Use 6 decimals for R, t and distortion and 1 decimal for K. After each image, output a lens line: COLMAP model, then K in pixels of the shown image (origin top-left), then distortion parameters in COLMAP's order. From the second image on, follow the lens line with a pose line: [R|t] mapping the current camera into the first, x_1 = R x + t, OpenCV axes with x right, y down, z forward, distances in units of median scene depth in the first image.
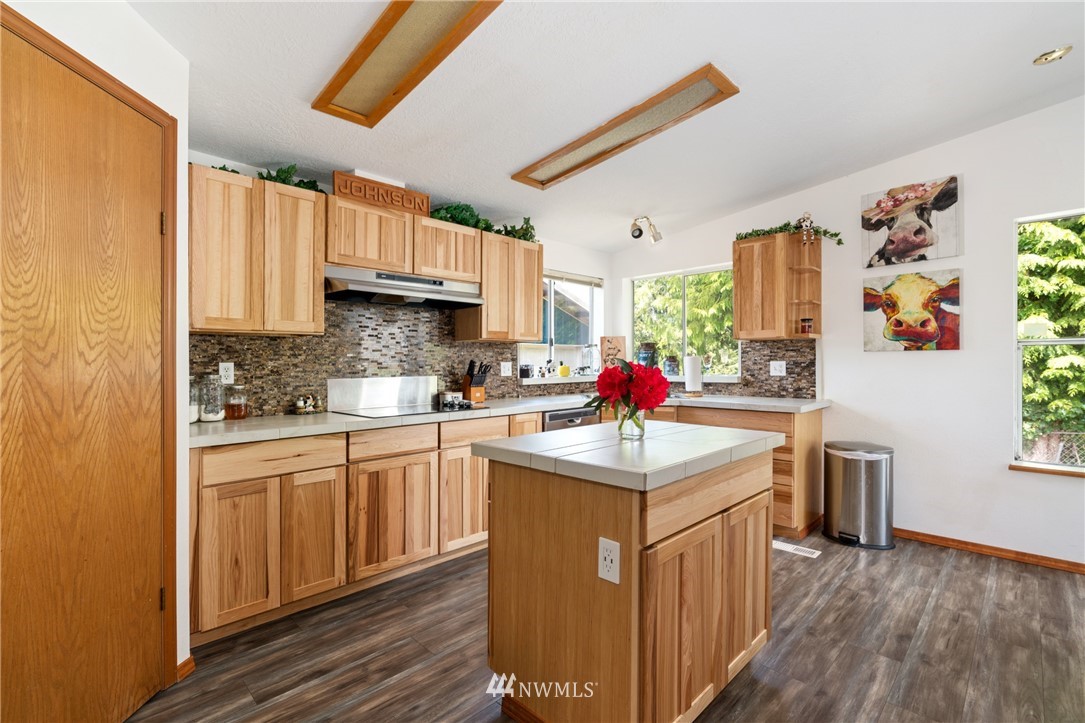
lens RADIAL K [[487.8, 0, 546.7], [0, 487.8, 366.0], [0, 0, 1]] dist [0.000810, 0.000471]
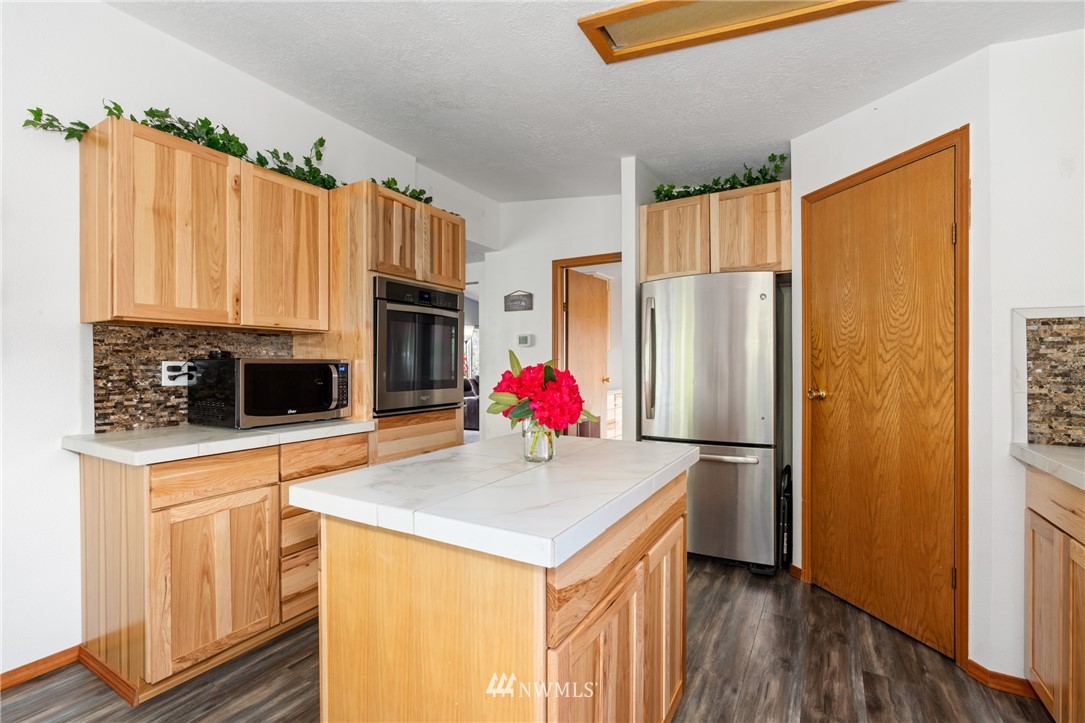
lens RADIAL K [[487.8, 0, 543.6], [0, 487.8, 363.2], [0, 0, 1]] dist [0.000810, 0.000471]
pose [[-0.970050, -0.005616, -0.242840, 0.411021], [-0.006064, 0.999981, 0.001101, 0.002586], [0.242829, 0.002541, -0.970066, 2.050562]]
